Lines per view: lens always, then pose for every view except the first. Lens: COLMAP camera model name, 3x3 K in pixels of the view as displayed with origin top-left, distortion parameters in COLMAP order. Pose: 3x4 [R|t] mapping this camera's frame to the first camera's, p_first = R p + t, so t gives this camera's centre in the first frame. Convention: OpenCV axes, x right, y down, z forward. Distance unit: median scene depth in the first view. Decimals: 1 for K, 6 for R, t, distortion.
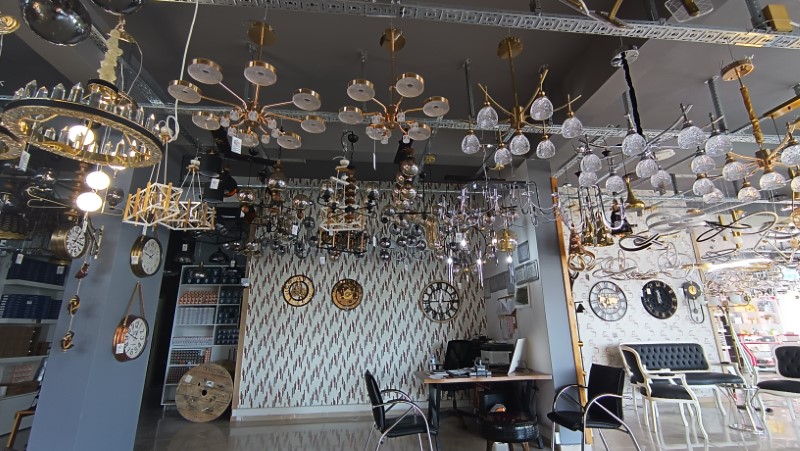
lens RADIAL K [[360.9, 0, 400.0], [0, 360.9, 225.5], [0, 0, 1]] dist [0.033200, 0.000421]
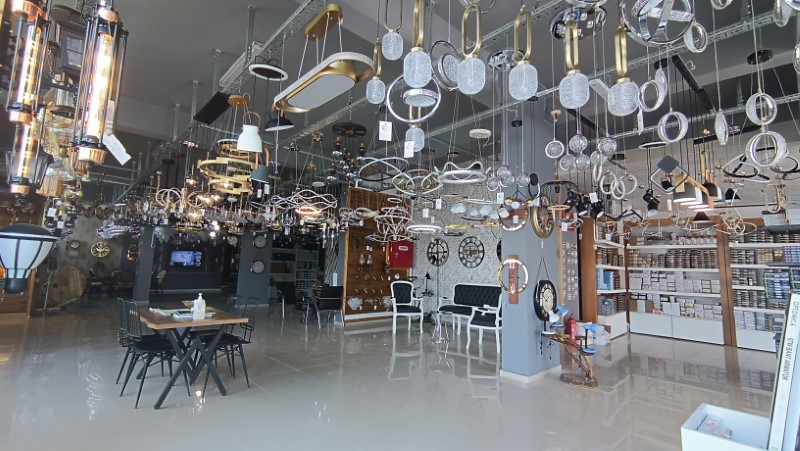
lens RADIAL K [[360.9, 0, 400.0], [0, 360.9, 225.5], [0, 0, 1]] dist [0.033200, 0.000421]
pose [[0.589443, -0.062693, -0.805374, 1.470606], [0.177065, 0.982766, 0.053089, 0.000929], [0.788166, -0.173897, 0.590385, 0.060857]]
